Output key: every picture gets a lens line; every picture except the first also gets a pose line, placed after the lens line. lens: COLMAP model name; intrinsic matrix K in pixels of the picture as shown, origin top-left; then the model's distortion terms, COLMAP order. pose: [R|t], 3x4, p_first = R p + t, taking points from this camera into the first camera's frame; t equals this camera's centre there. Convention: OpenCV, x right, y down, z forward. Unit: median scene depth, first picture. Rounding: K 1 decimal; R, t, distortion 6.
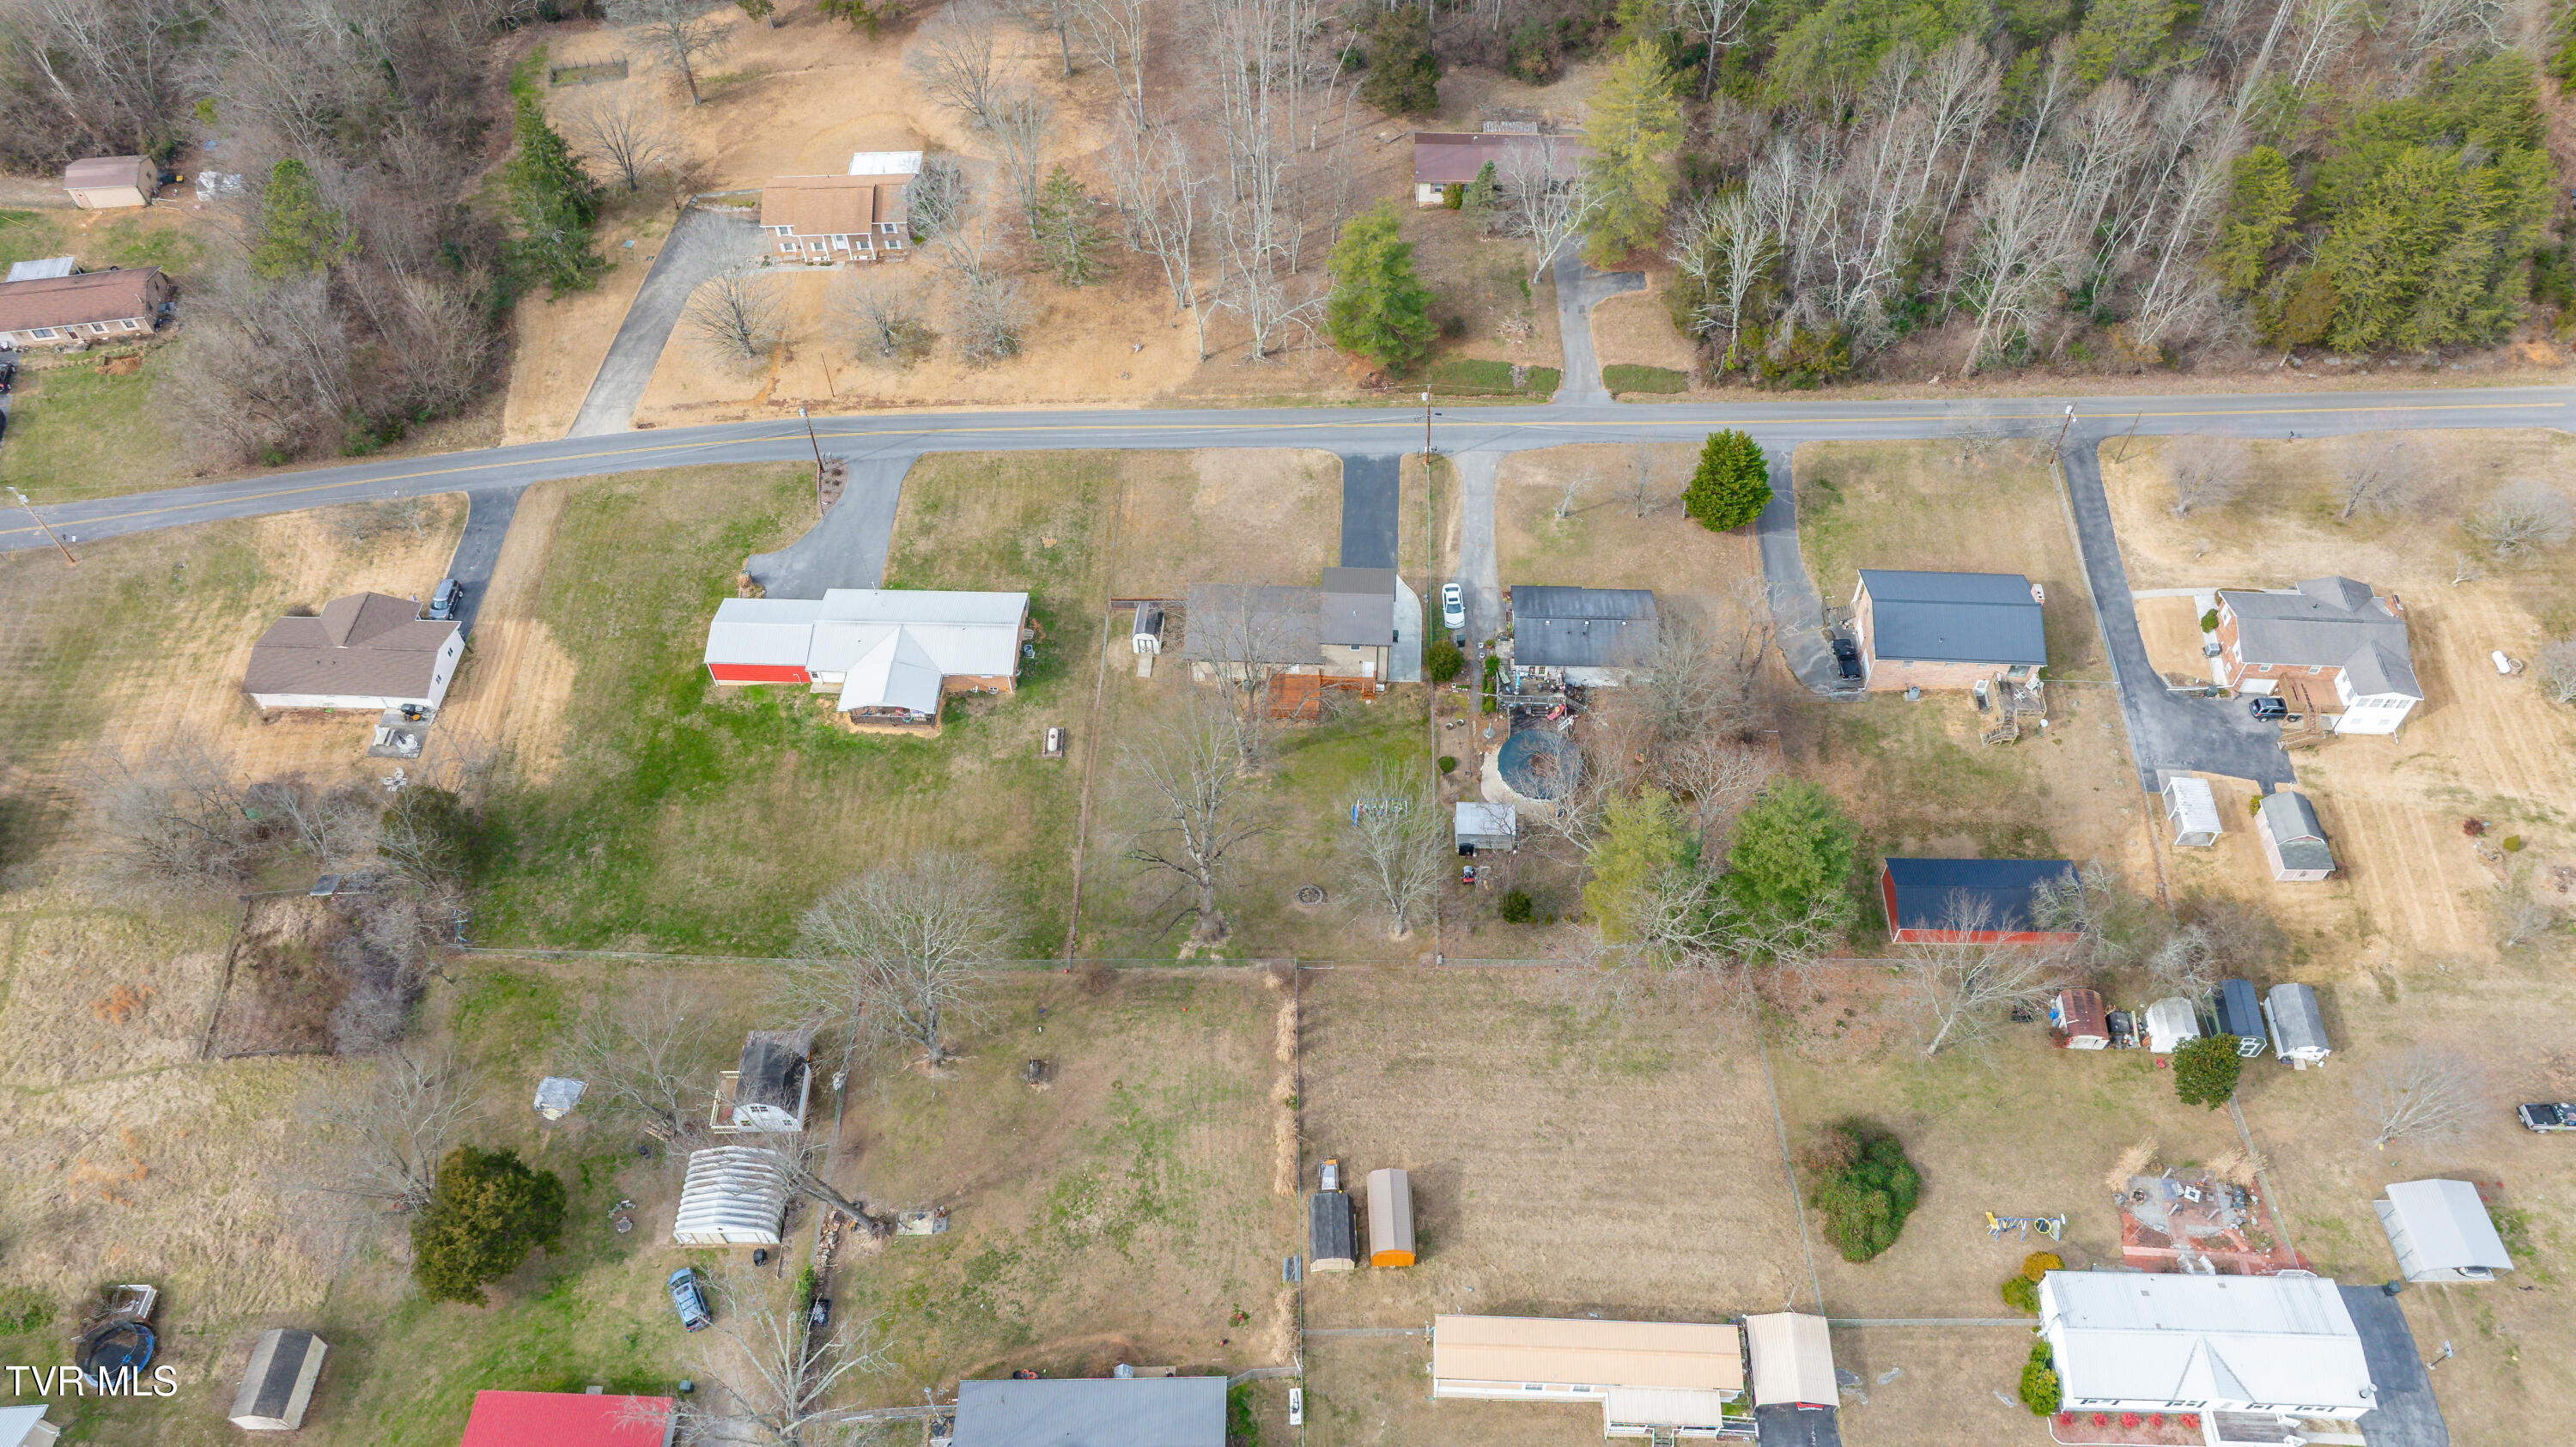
lens RADIAL K [[1824.7, 0, 1288.0], [0, 1824.7, 723.5], [0, 0, 1]] dist [-0.044214, 0.050940]
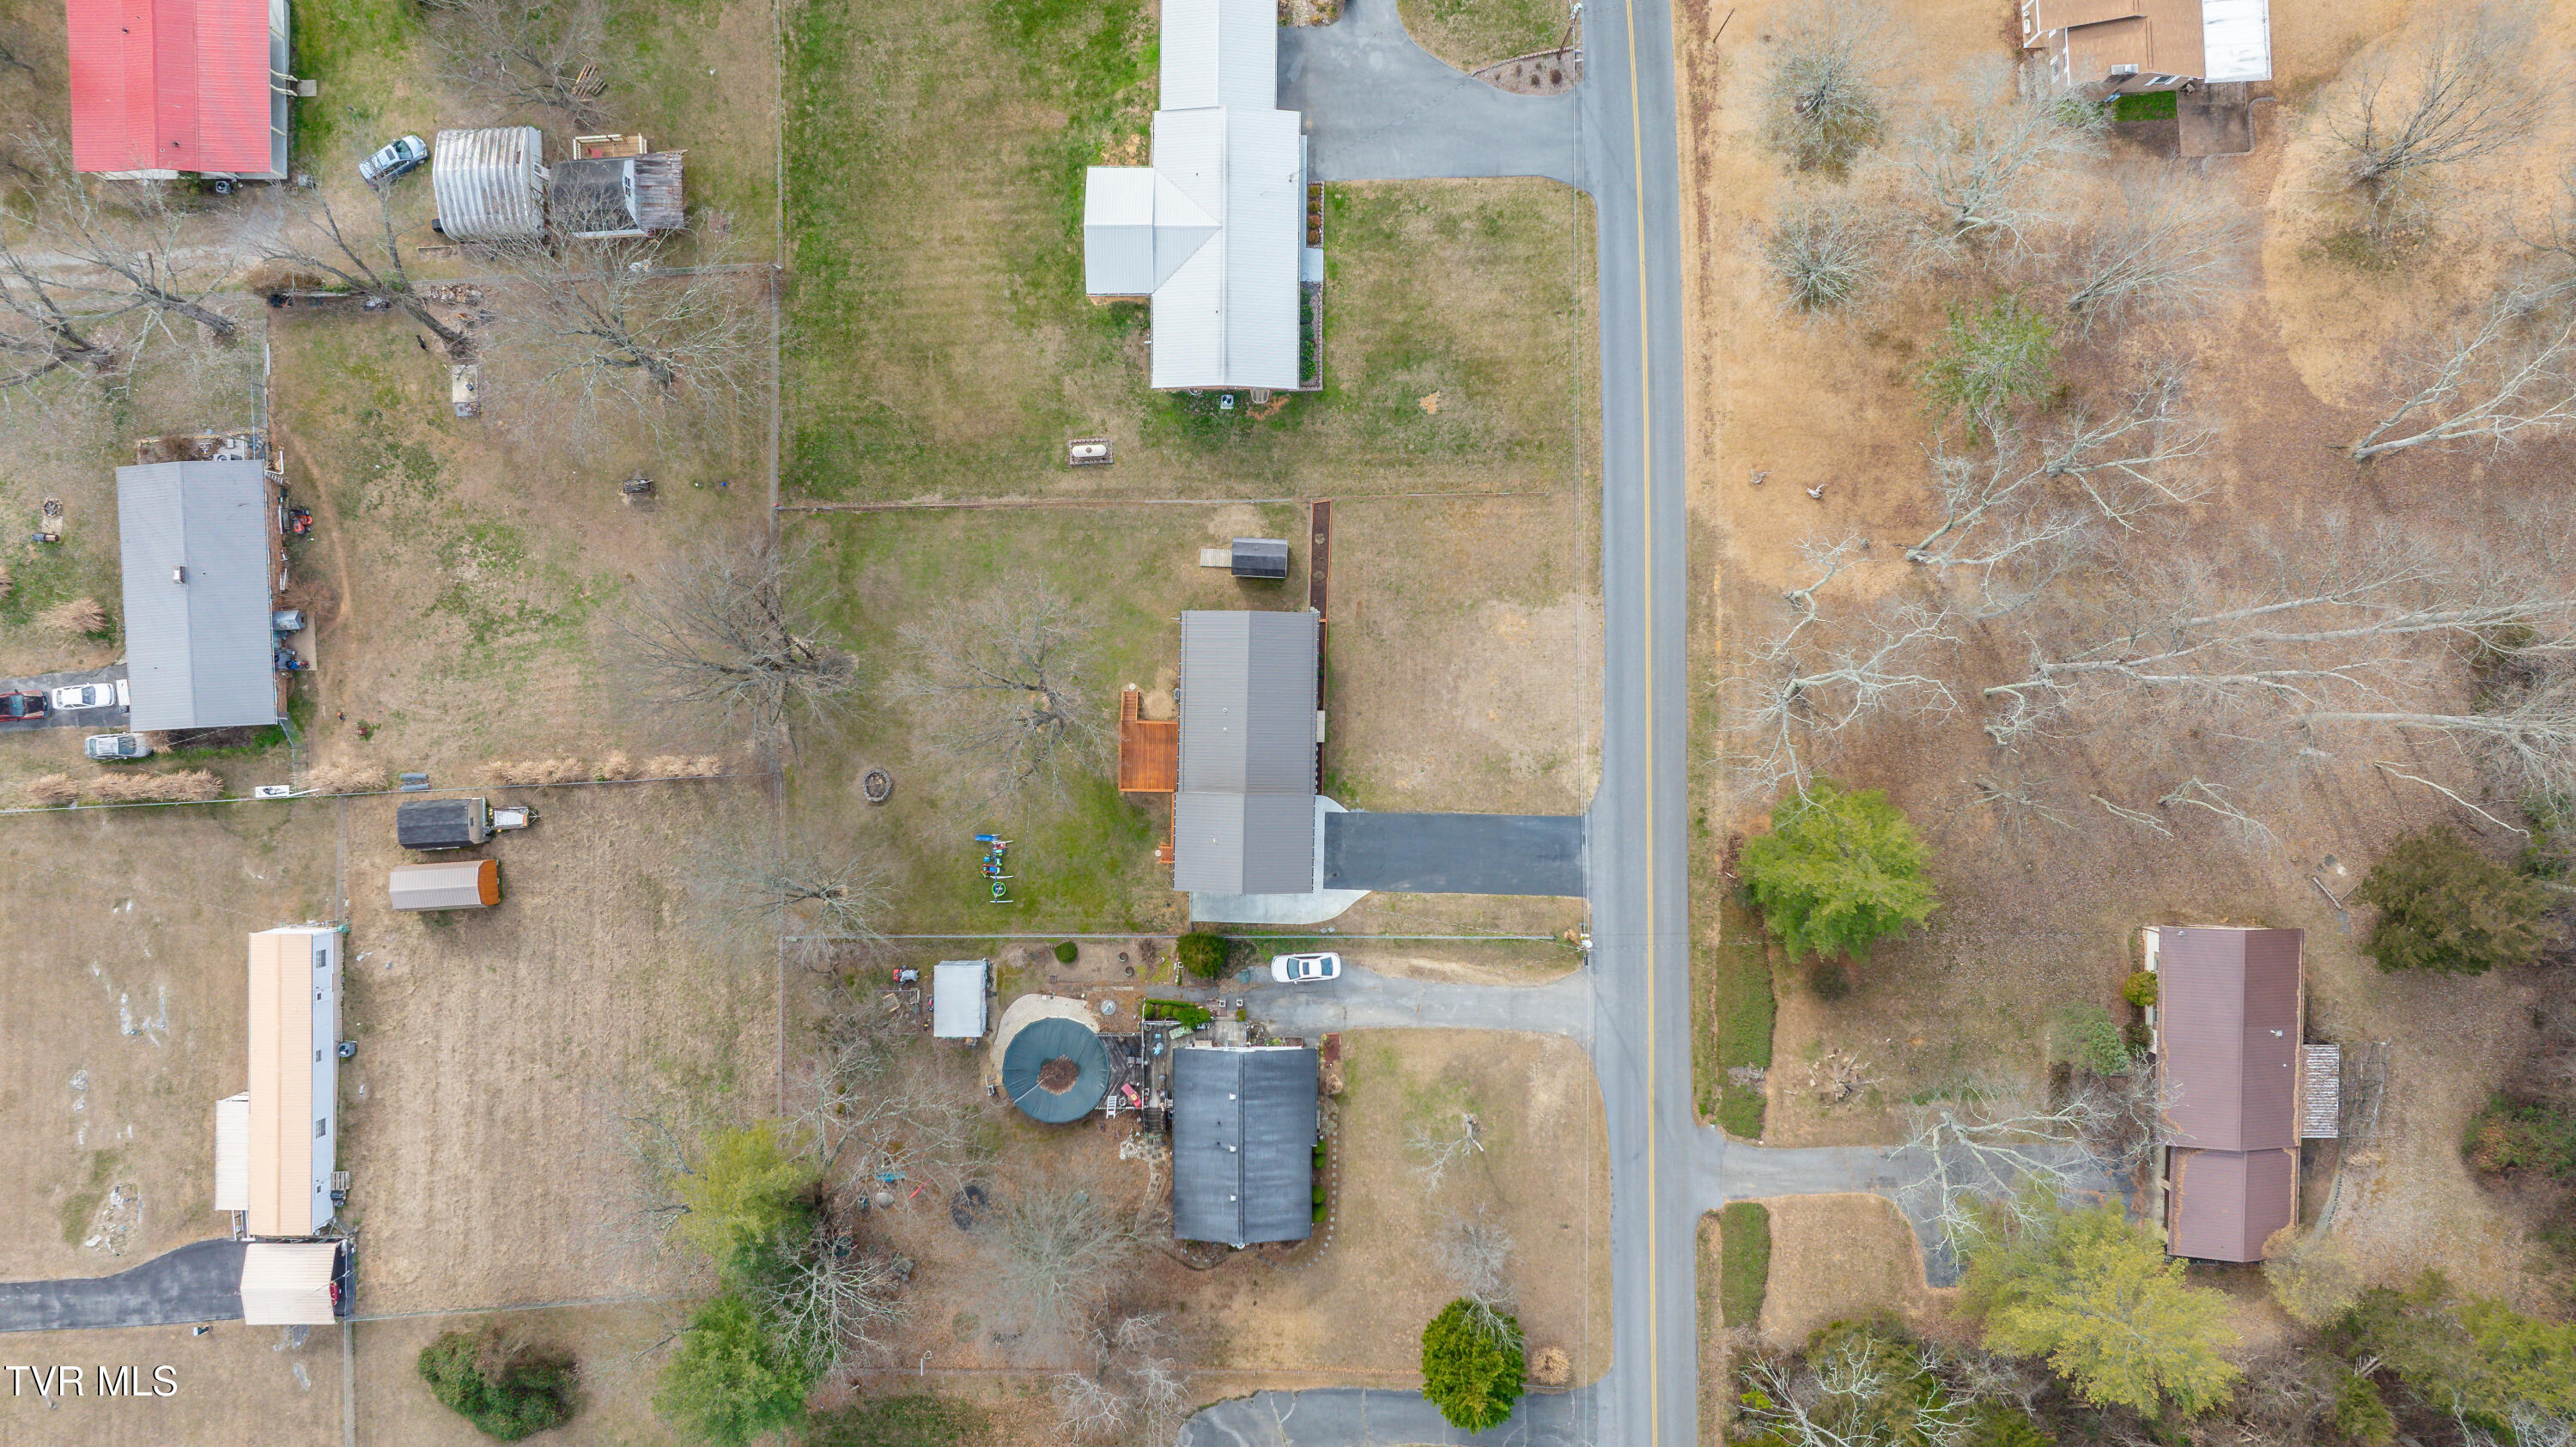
lens RADIAL K [[1809.9, 0, 1288.0], [0, 1809.9, 723.5], [0, 0, 1]] dist [-0.025712, -0.000282]
pose [[0.039465, 0.998919, 0.024570, -0.027076], [-0.777658, 0.015265, 0.628503, -0.527125], [0.627448, -0.043911, 0.777419, 0.431836]]
